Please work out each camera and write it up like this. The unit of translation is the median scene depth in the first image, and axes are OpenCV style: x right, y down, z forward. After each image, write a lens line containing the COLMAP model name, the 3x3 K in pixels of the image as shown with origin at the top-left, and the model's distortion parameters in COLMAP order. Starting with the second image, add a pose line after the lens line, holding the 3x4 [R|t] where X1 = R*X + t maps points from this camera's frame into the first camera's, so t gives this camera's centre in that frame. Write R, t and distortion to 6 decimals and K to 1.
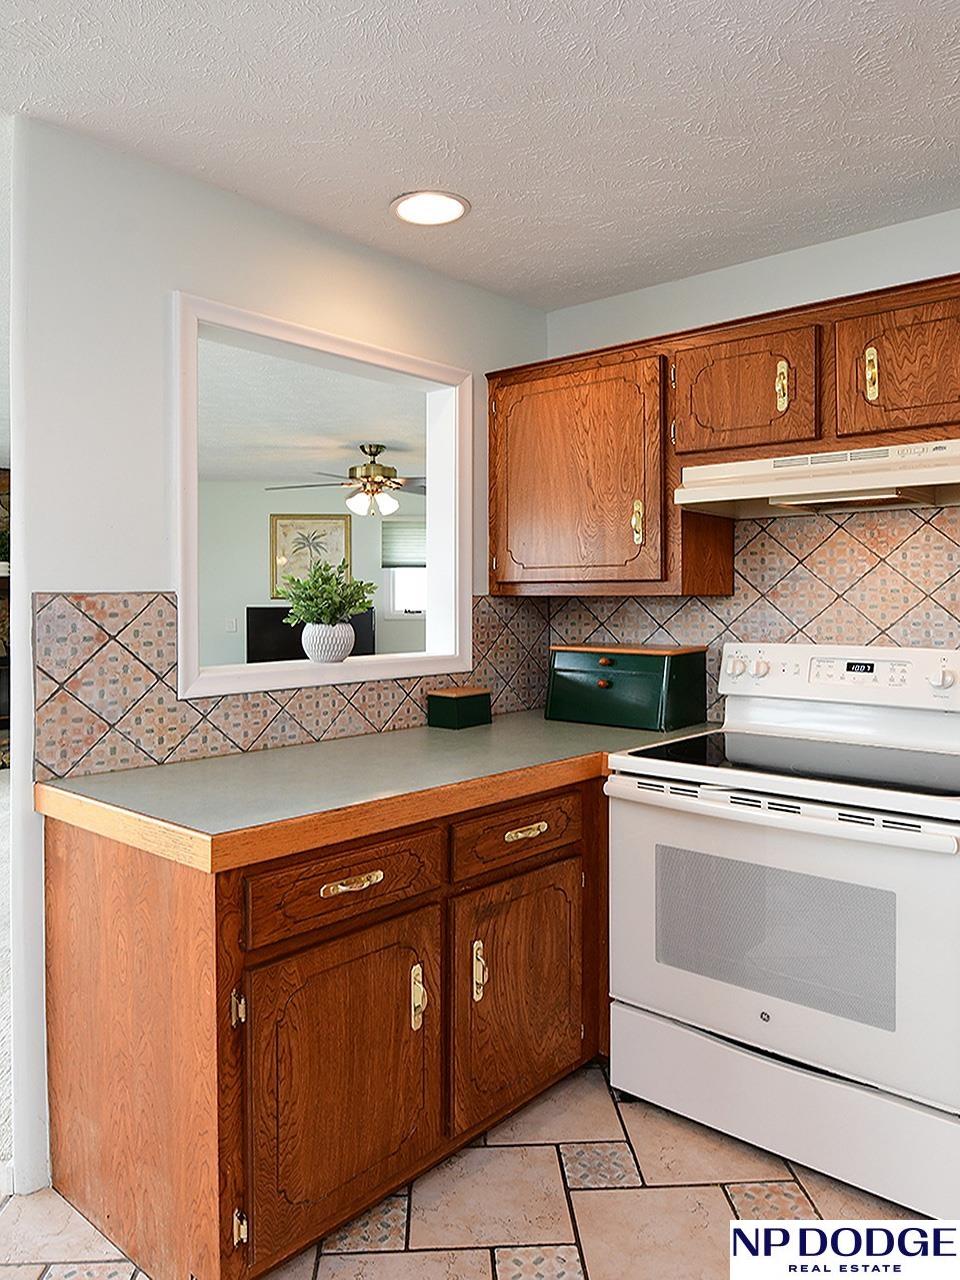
lens RADIAL K [[693.8, 0, 489.1], [0, 693.8, 590.4], [0, 0, 1]] dist [-0.005311, -0.000381]
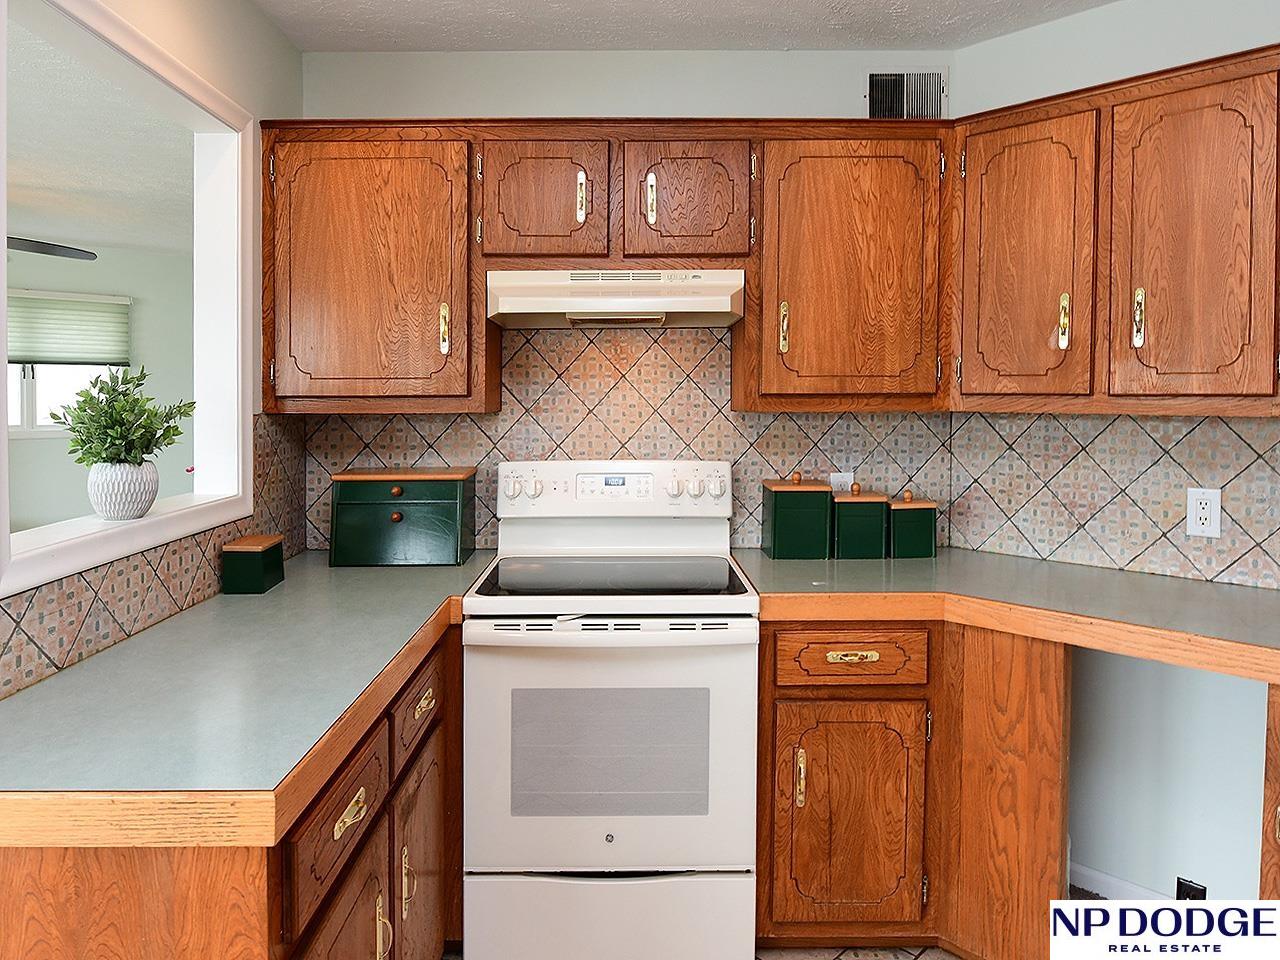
lens RADIAL K [[800.7, 0, 612.7], [0, 800.7, 414.5], [0, 0, 1]] dist [-0.007552, -0.006770]
pose [[0.803743, -0.003093, 0.594968, -0.213080], [-0.010028, 0.999774, 0.018744, -0.011873], [-0.594892, -0.021032, 0.803530, 0.064704]]
